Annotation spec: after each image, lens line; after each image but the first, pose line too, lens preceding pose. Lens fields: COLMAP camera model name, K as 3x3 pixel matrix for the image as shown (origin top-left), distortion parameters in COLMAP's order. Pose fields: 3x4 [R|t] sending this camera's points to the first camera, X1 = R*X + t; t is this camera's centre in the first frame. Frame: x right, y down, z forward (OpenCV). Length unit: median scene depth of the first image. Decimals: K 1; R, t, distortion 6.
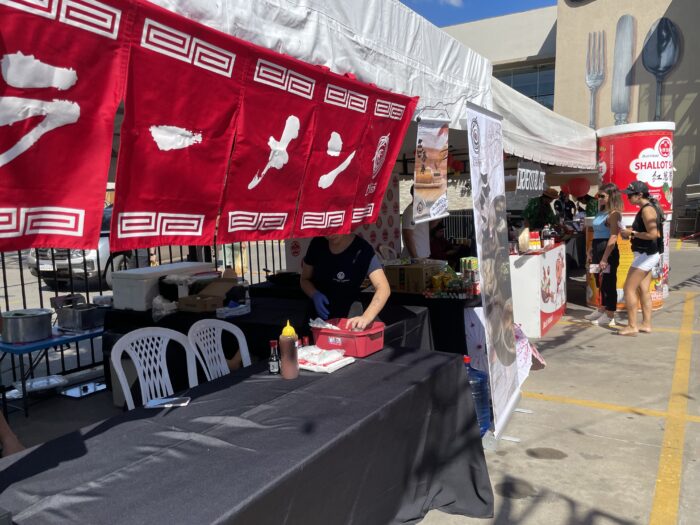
lens RADIAL K [[540.4, 0, 349.8], [0, 540.4, 265.5], [0, 0, 1]] dist [0.074323, -0.100628]
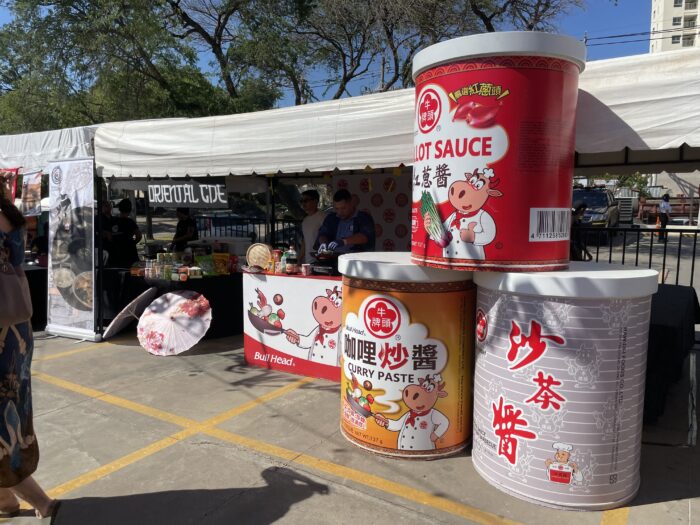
lens RADIAL K [[540.4, 0, 349.4], [0, 540.4, 264.5], [0, 0, 1]] dist [0.074323, -0.100628]
pose [[-0.007867, 0.144997, -0.989401, 3.320510], [-0.114269, 0.982820, 0.144941, -0.494676], [0.993419, 0.114199, 0.008837, 3.105885]]
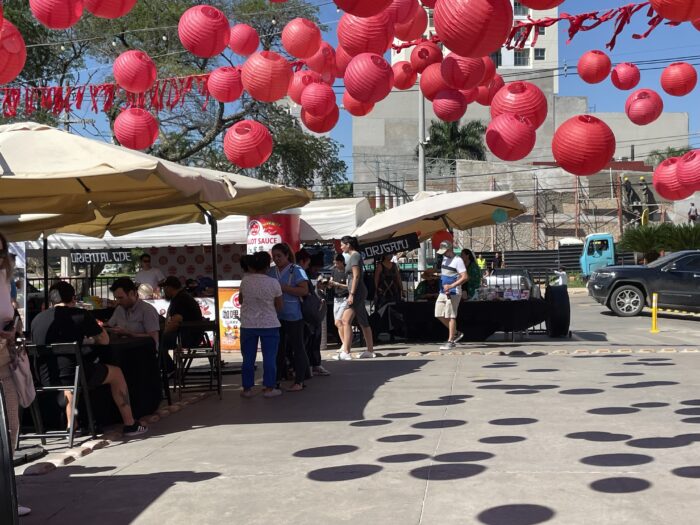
lens RADIAL K [[958.9, 0, 349.8], [0, 958.9, 262.5], [0, 0, 1]] dist [0.000978, 0.000000]
pose [[0.430226, 0.022494, -0.902441, 8.893743], [-0.096709, 0.995085, -0.021302, -0.355288], [0.897526, 0.096439, 0.430287, 0.764519]]
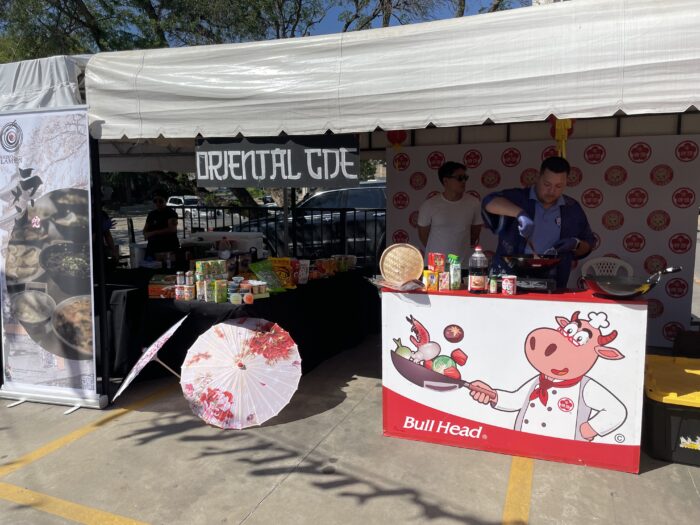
lens RADIAL K [[540.4, 0, 349.6], [0, 540.4, 265.2], [0, 0, 1]] dist [0.074323, -0.100628]
pose [[0.191628, 0.165552, -0.967404, 2.354410], [-0.110330, 0.983057, 0.146376, -0.334121], [0.975247, 0.078684, 0.206647, 2.252753]]
